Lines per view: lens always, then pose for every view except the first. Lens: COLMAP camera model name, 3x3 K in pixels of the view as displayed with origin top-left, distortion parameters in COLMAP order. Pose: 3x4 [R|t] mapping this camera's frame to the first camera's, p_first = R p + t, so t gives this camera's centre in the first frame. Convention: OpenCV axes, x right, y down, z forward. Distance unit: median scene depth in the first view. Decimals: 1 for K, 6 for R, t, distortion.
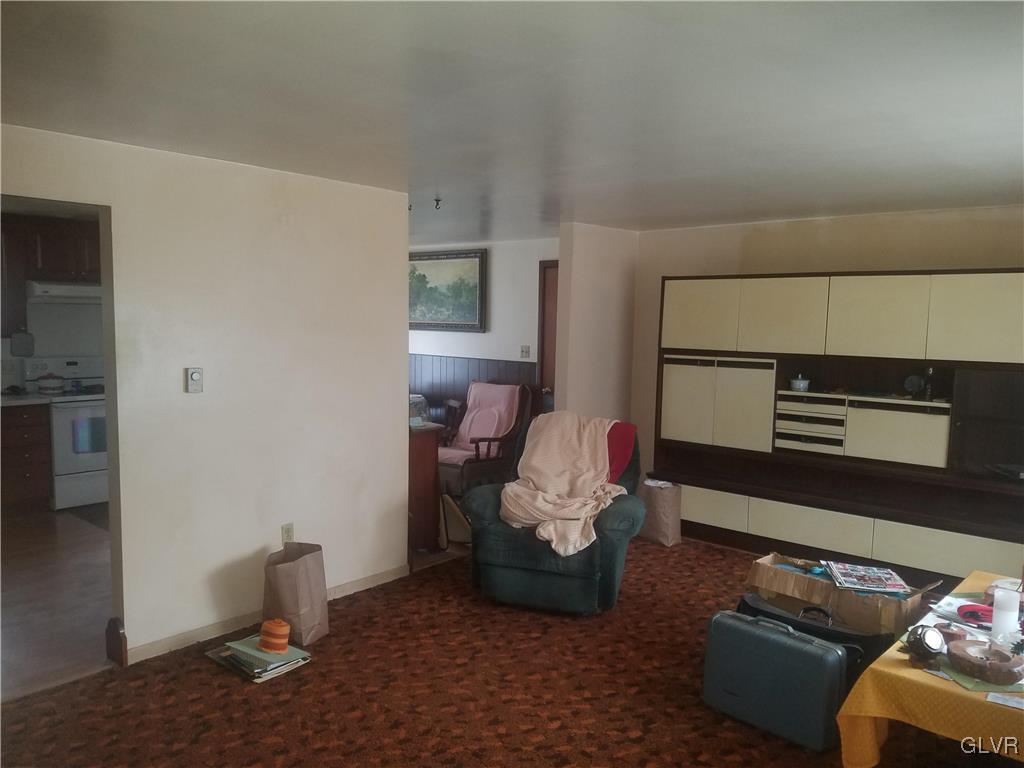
lens RADIAL K [[830.0, 0, 502.1], [0, 830.0, 390.8], [0, 0, 1]] dist [0.211001, -0.363560]
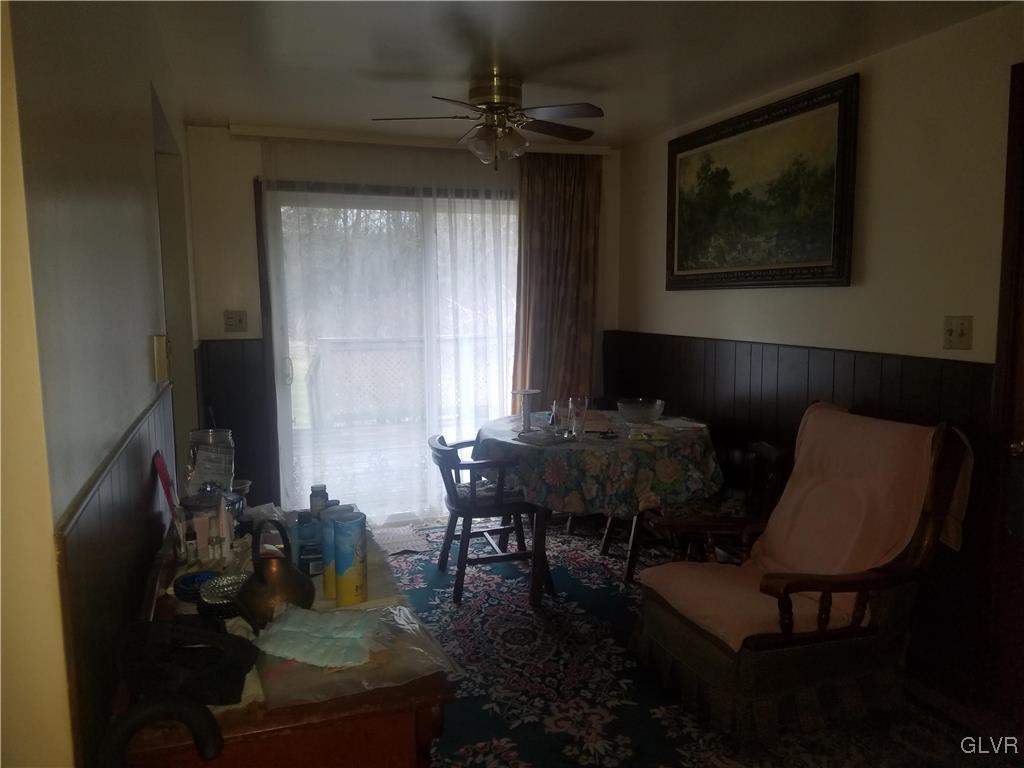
lens RADIAL K [[830.0, 0, 502.1], [0, 830.0, 390.8], [0, 0, 1]] dist [0.211001, -0.363560]
pose [[0.878214, 0.031120, -0.477254, 0.029271], [-0.019199, 0.999370, 0.029838, -0.026625], [0.477882, -0.017041, 0.878258, 0.531321]]
